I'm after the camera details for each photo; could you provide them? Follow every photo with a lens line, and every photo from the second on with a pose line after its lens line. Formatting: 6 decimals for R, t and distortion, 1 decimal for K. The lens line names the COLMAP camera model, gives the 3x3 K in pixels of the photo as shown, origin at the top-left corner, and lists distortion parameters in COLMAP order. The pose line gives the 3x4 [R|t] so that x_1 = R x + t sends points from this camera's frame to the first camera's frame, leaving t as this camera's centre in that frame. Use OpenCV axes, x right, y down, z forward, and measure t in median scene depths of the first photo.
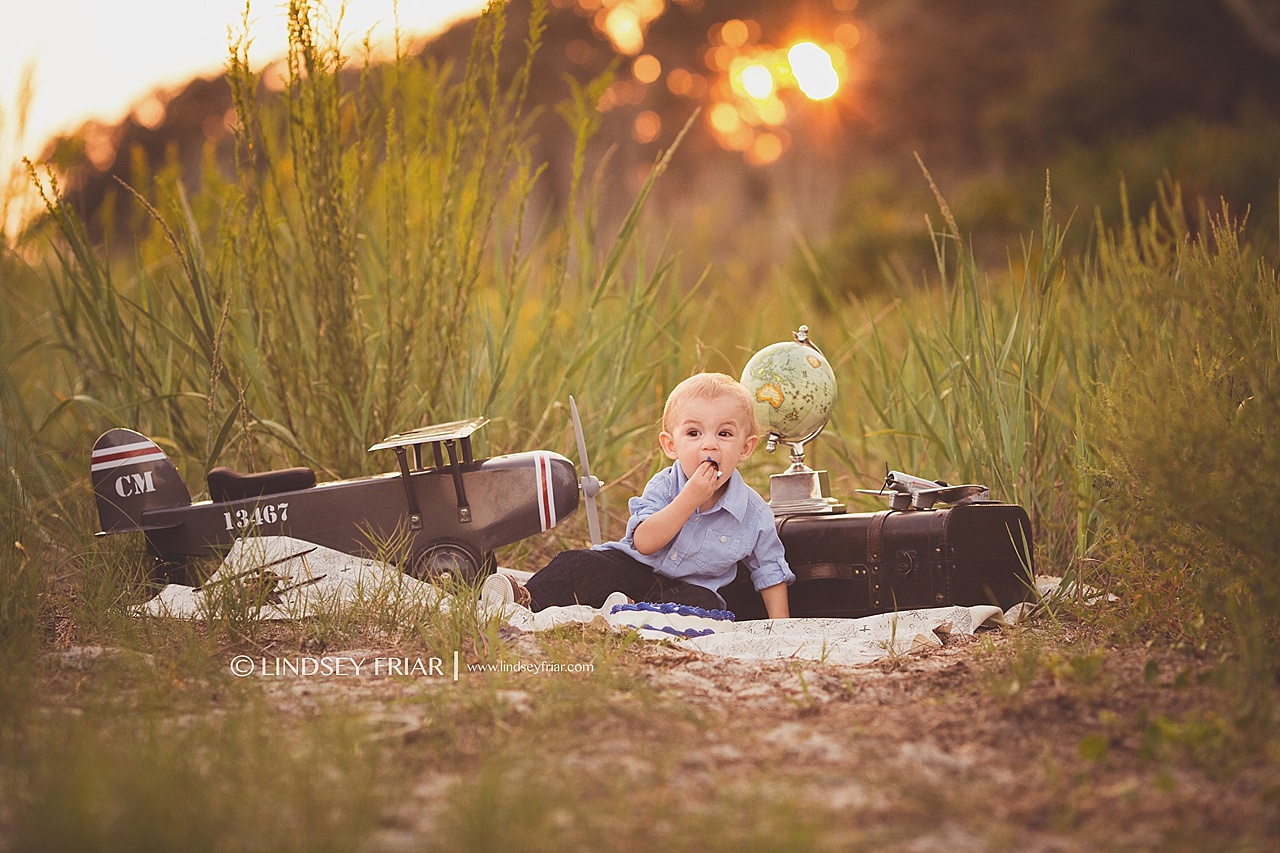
lens RADIAL K [[4955.1, 0, 640.0], [0, 4955.1, 426.5], [0, 0, 1]] dist [0.966897, -3.916759]
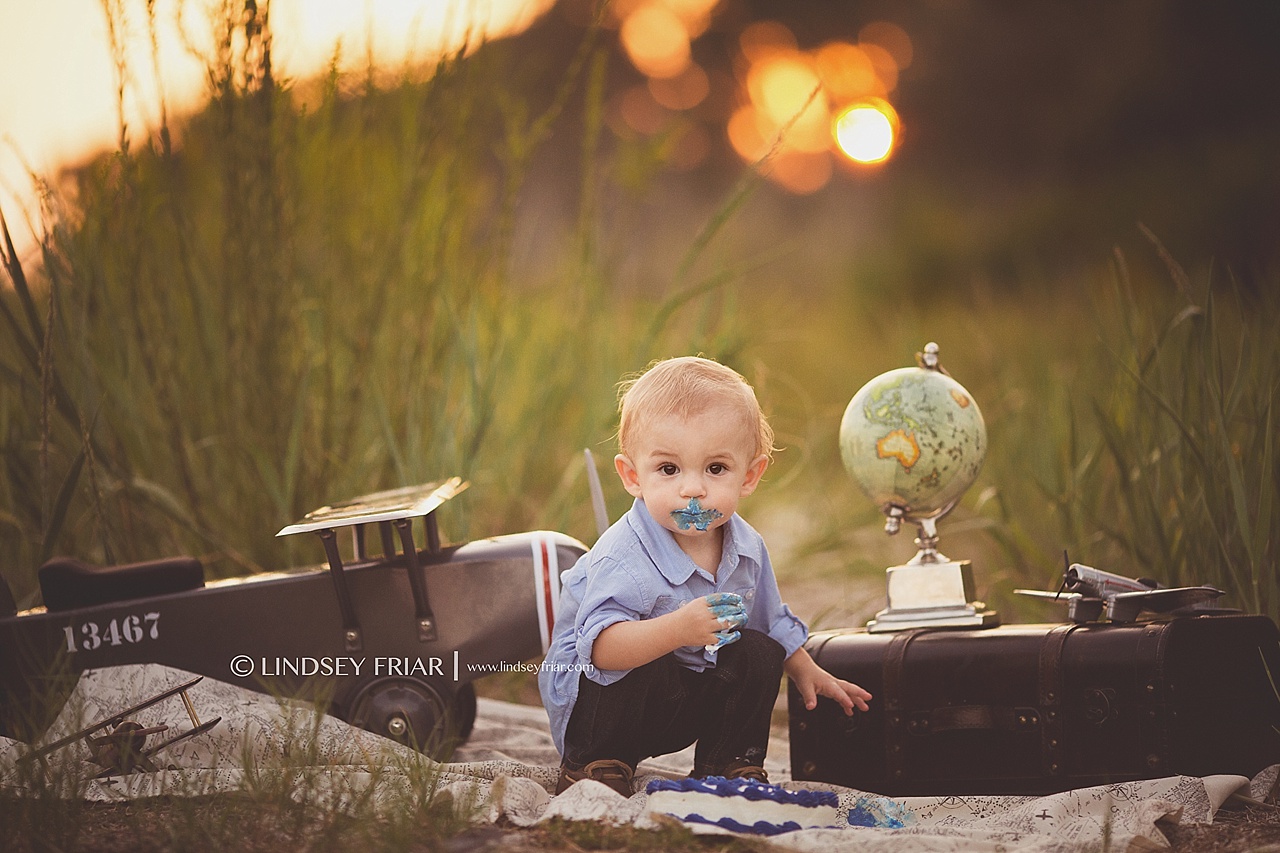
lens RADIAL K [[4955.1, 0, 640.0], [0, 4955.1, 426.5], [0, 0, 1]] dist [0.966897, -3.916759]
pose [[0.999958, -0.000099, -0.009145, -0.000819], [-0.000004, 0.999936, -0.011271, -0.001808], [0.009145, 0.011271, 0.999895, 0.335599]]
